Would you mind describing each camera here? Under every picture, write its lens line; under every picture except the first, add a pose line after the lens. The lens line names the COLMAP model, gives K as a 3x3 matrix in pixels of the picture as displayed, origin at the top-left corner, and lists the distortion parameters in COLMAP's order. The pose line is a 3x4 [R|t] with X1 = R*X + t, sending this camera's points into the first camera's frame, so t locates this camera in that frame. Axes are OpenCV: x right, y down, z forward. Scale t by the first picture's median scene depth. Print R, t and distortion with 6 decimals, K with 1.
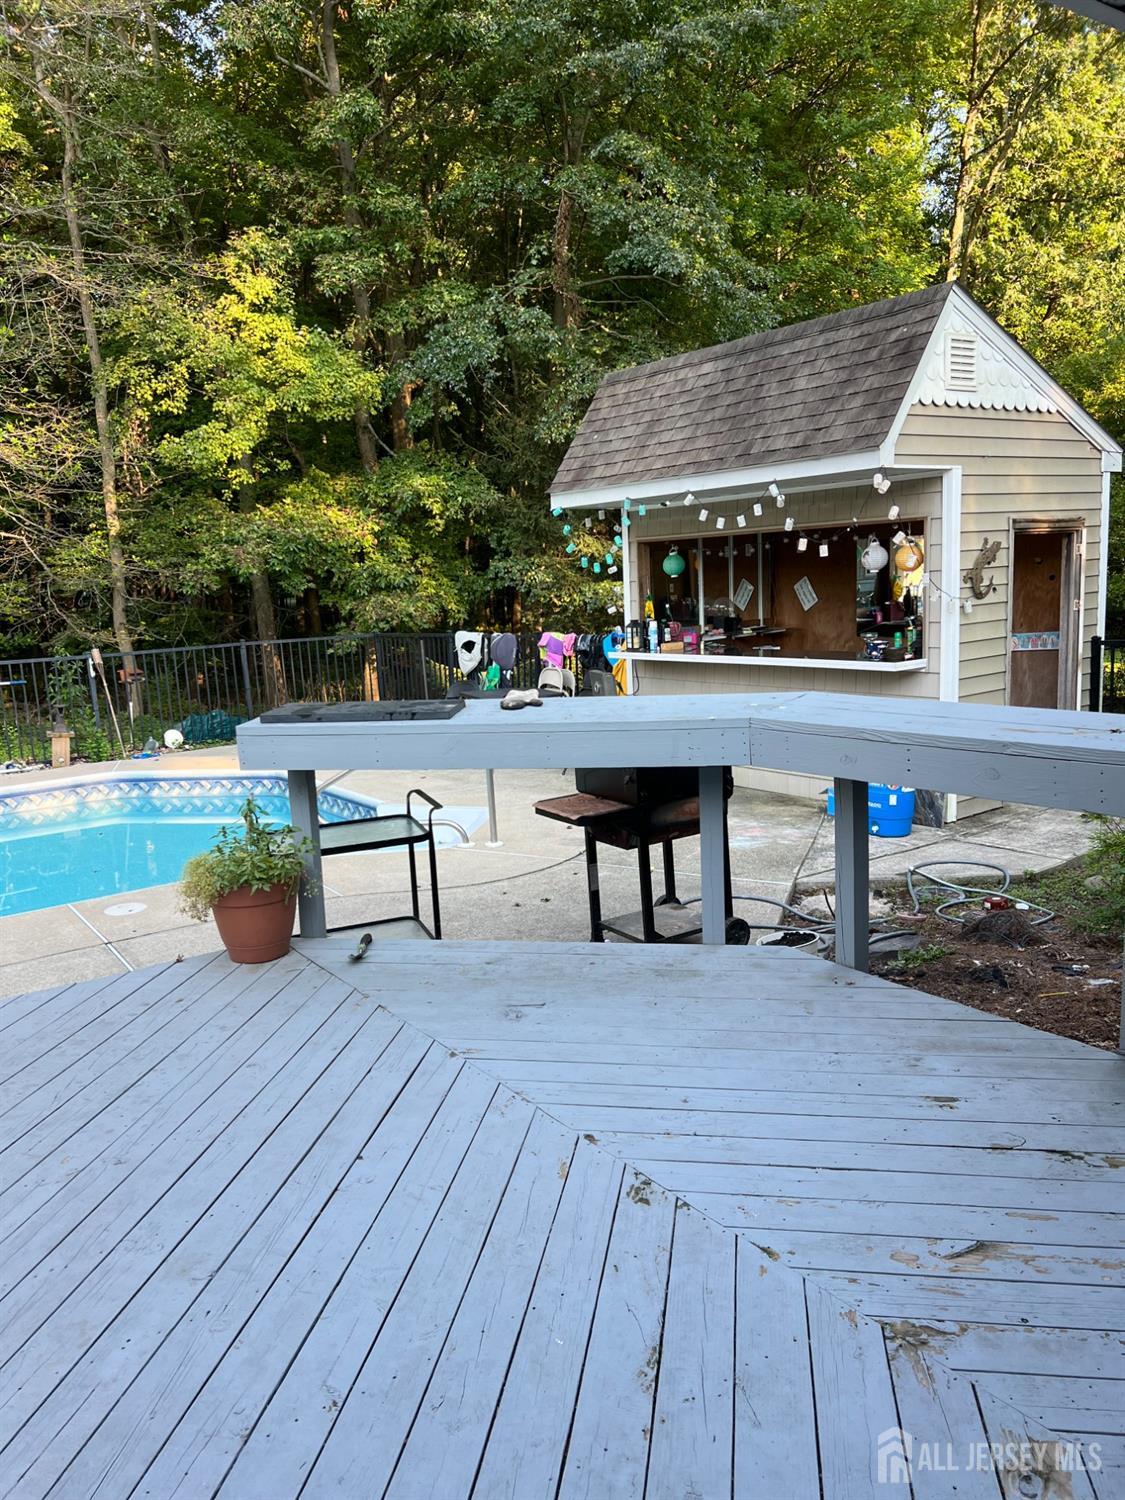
lens RADIAL K [[1141.1, 0, 562.5], [0, 1141.1, 750.0], [0, 0, 1]] dist [0.011949, -0.011676]
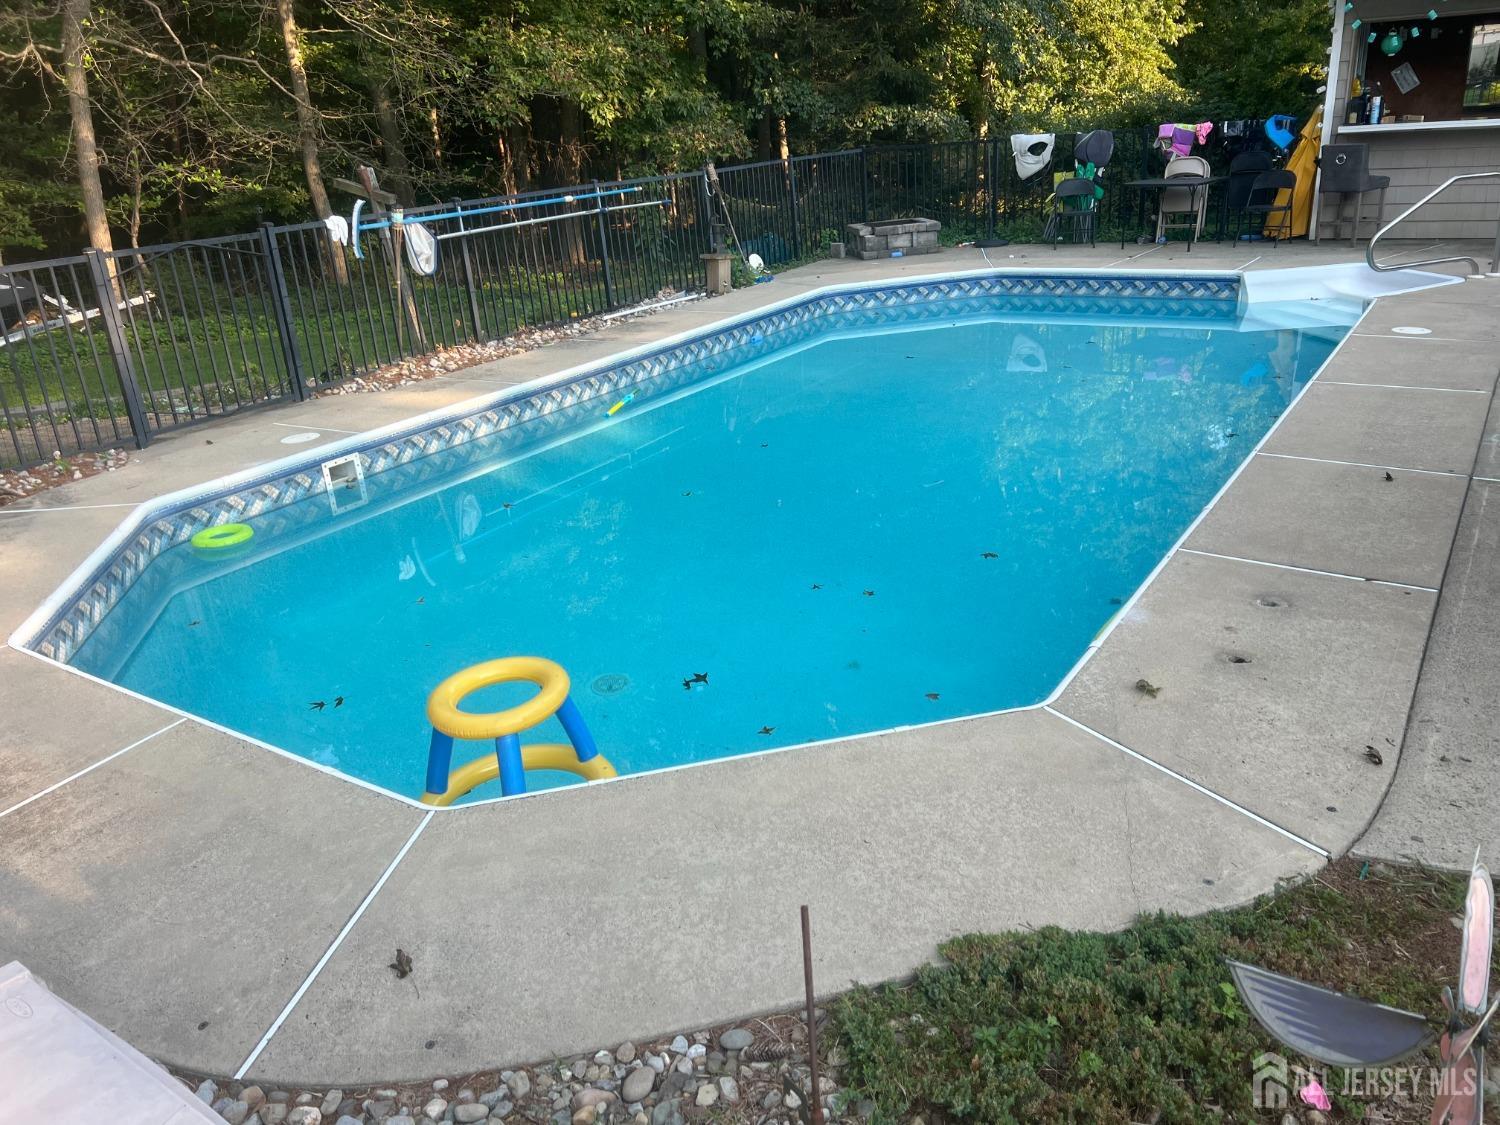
lens RADIAL K [[1141.1, 0, 750.0], [0, 1141.1, 562.5], [0, 0, 1]] dist [0.011949, -0.011676]
pose [[0.933644, -0.152623, 0.324062, -0.728946], [0.086399, 0.973926, 0.209768, 0.034941], [-0.347628, -0.167850, 0.922487, 0.073794]]
